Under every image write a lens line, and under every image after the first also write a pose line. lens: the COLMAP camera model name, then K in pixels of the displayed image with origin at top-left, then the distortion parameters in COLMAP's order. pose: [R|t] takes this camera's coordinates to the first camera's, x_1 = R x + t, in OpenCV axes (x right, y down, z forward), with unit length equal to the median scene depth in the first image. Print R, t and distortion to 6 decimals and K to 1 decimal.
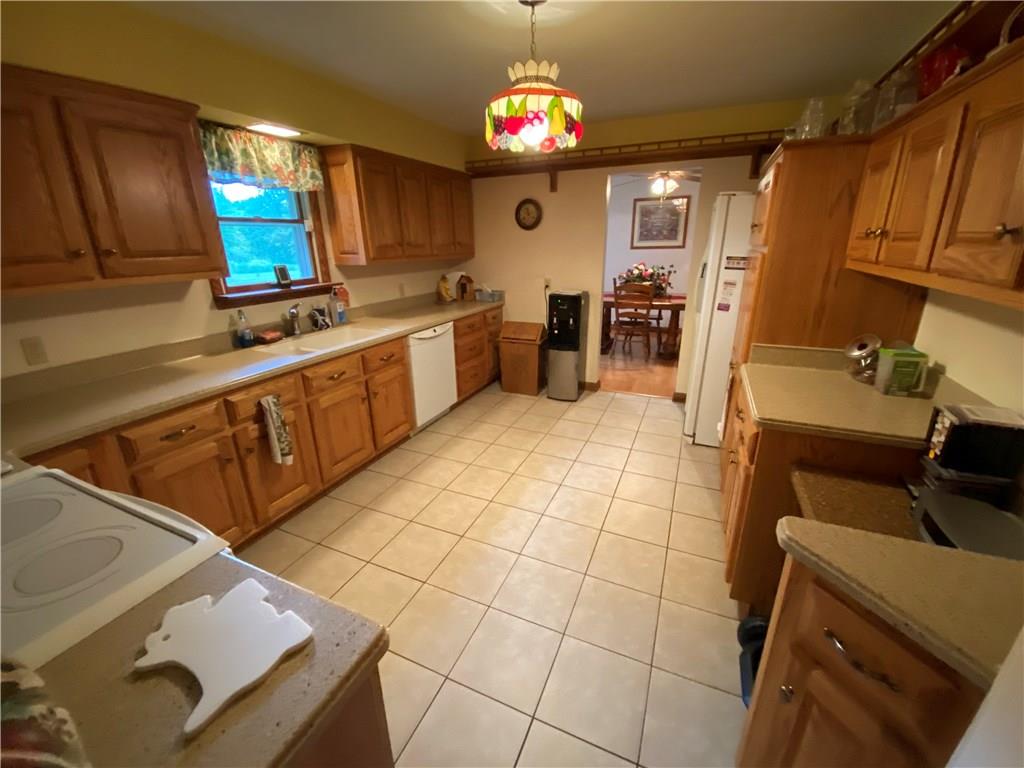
lens RADIAL K [[416.0, 0, 514.7], [0, 416.0, 378.0], [0, 0, 1]] dist [0.043292, -0.037565]
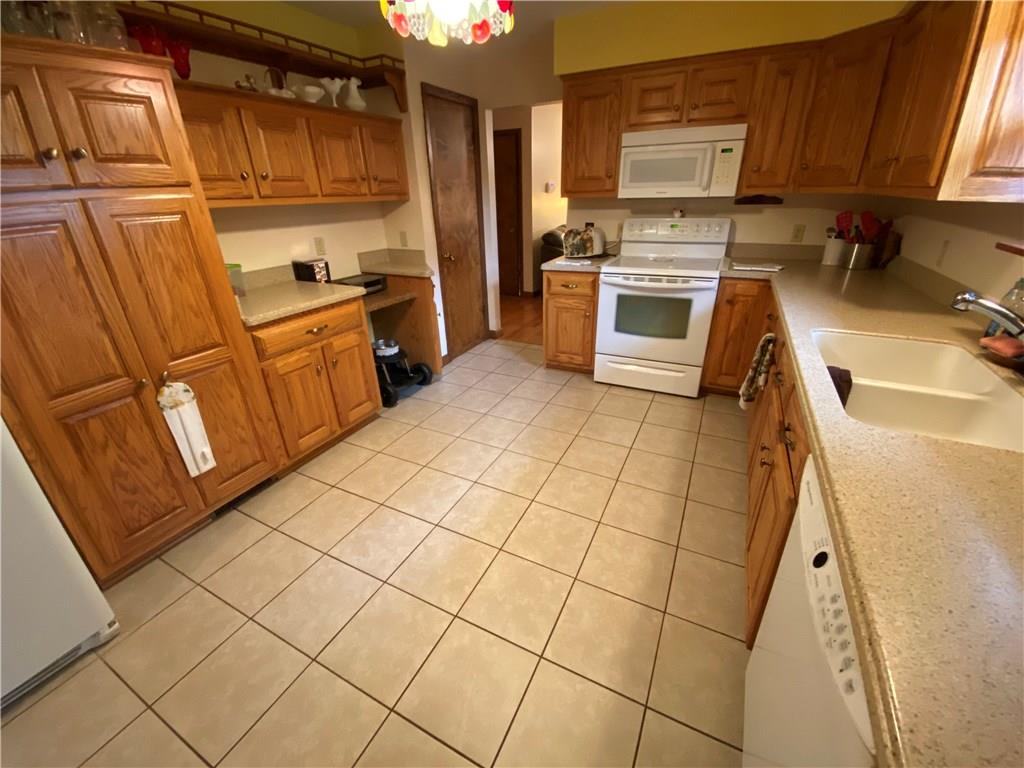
lens RADIAL K [[416.0, 0, 514.7], [0, 416.0, 378.0], [0, 0, 1]] dist [0.043292, -0.037565]
pose [[-0.997710, 0.018755, 0.064988, -0.073440], [0.057503, 0.741100, 0.668928, -0.396857], [-0.035617, 0.671133, -0.740481, 1.335726]]
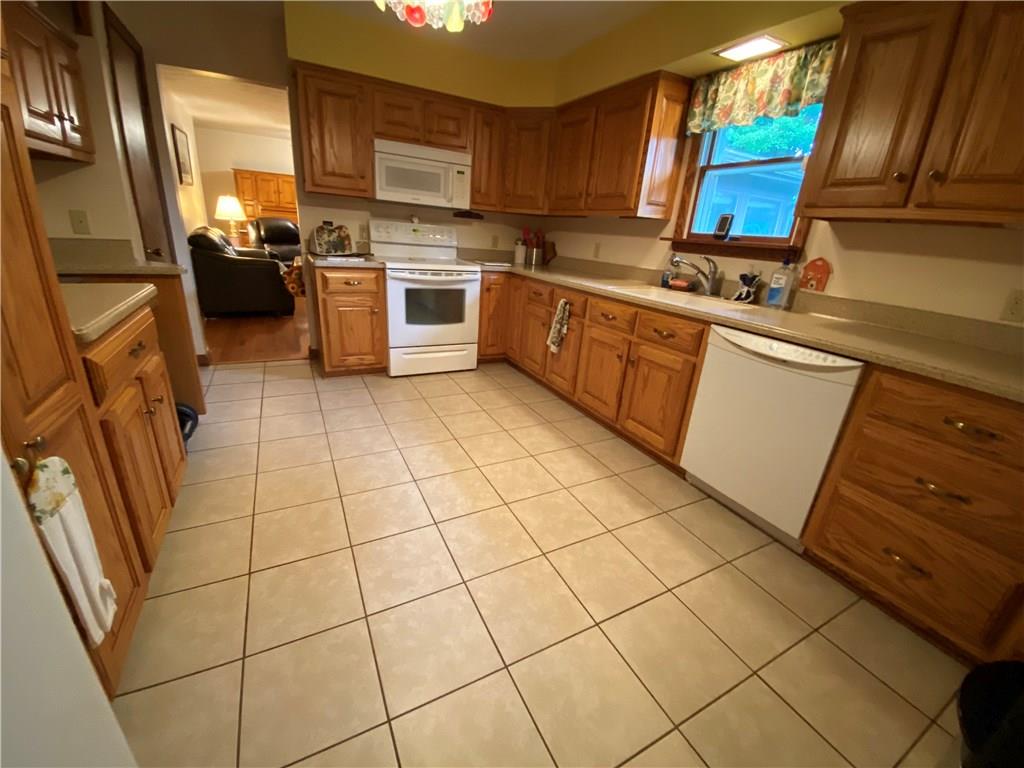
lens RADIAL K [[416.0, 0, 514.7], [0, 416.0, 378.0], [0, 0, 1]] dist [0.043292, -0.037565]
pose [[-0.615963, 0.234414, -0.752090, 0.468481], [-0.307770, 0.807220, 0.503661, -0.294910], [0.725167, 0.541707, -0.425072, 1.226096]]
